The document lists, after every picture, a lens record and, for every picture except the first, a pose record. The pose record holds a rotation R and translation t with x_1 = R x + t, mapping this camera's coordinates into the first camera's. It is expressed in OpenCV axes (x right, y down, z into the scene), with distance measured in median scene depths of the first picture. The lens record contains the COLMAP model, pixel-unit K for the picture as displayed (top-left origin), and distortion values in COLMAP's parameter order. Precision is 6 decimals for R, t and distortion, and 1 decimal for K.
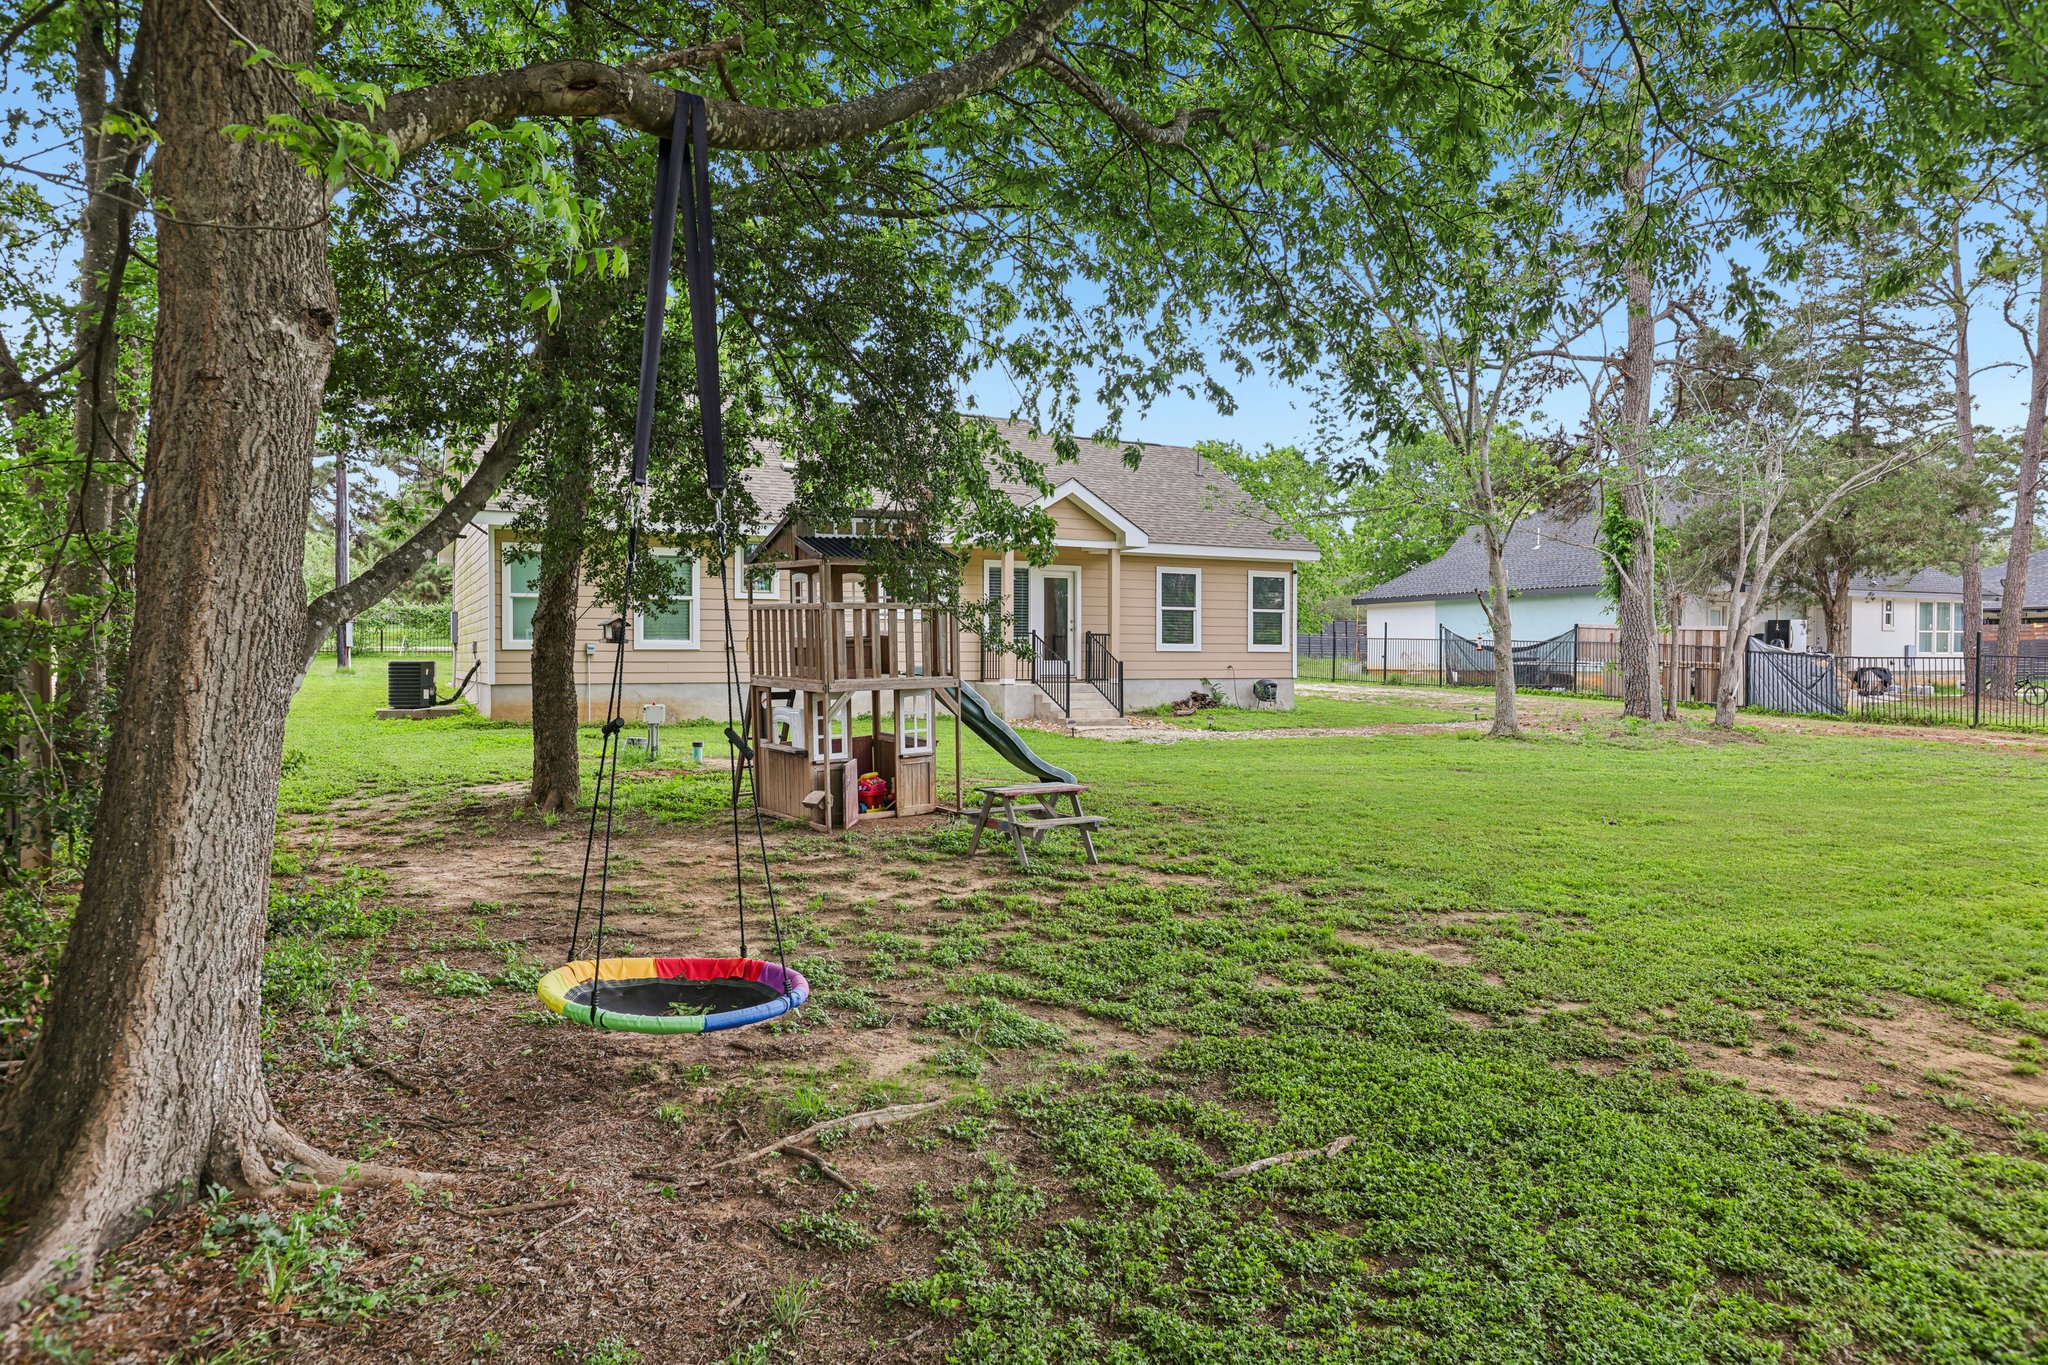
lens RADIAL K [[1378.4, 0, 1025.1], [0, 1378.4, 687.4], [0, 0, 1]] dist [-0.004394, -0.000195]
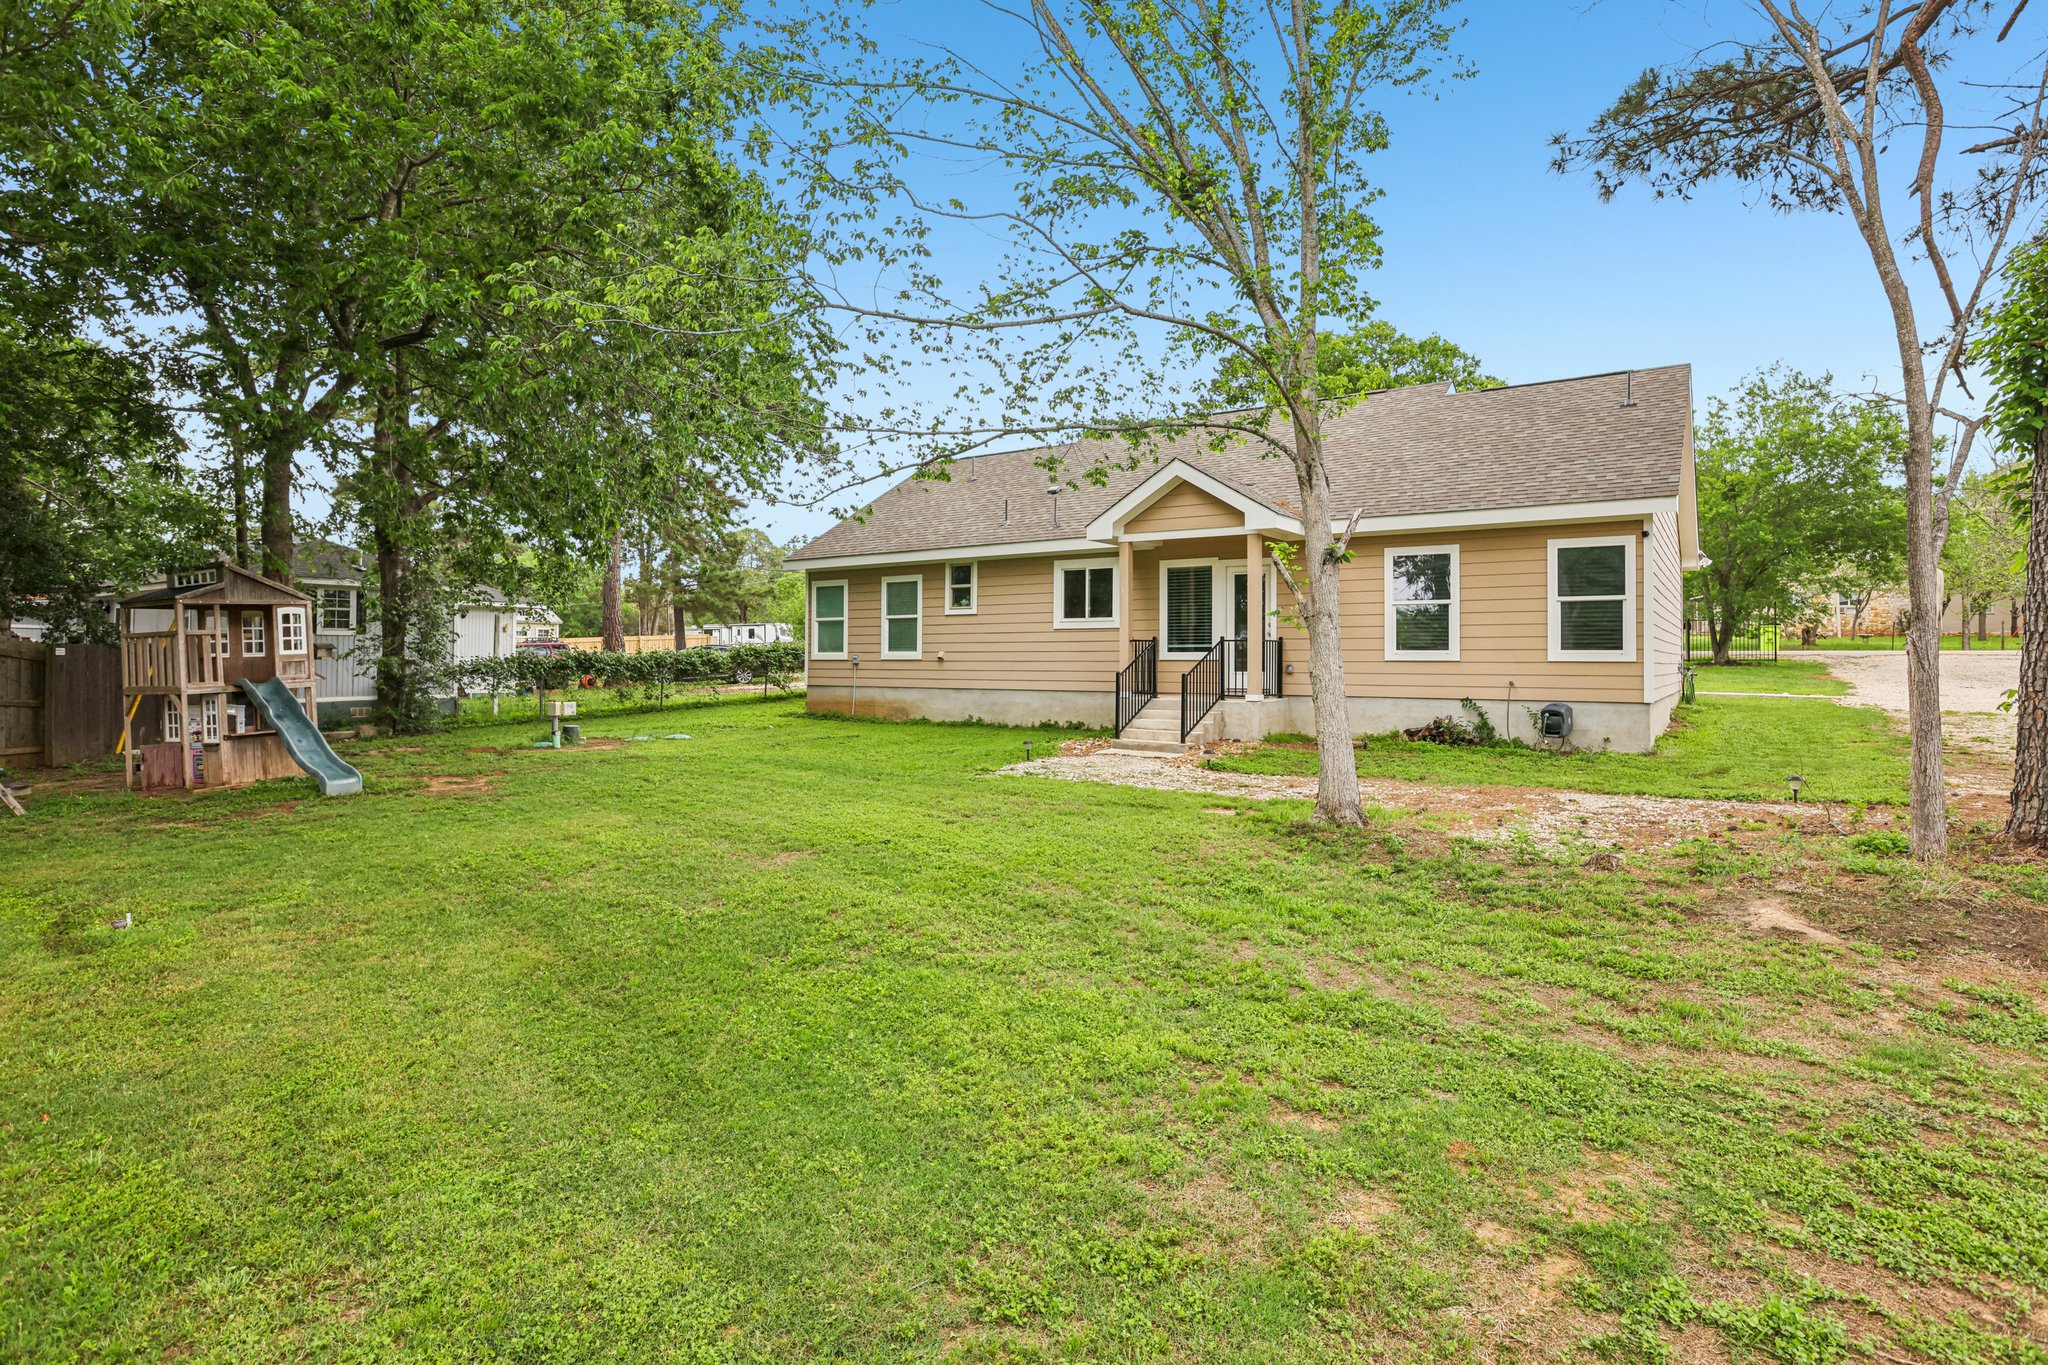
lens RADIAL K [[1129.2, 0, 1025.8], [0, 1129.2, 654.3], [0, 0, 1]] dist [-0.027980, 0.001679]
pose [[0.452069, -0.003308, -0.891977, 0.547237], [-0.019127, 0.999727, -0.013402, -0.017754], [0.891778, 0.023119, 0.451883, 0.542026]]
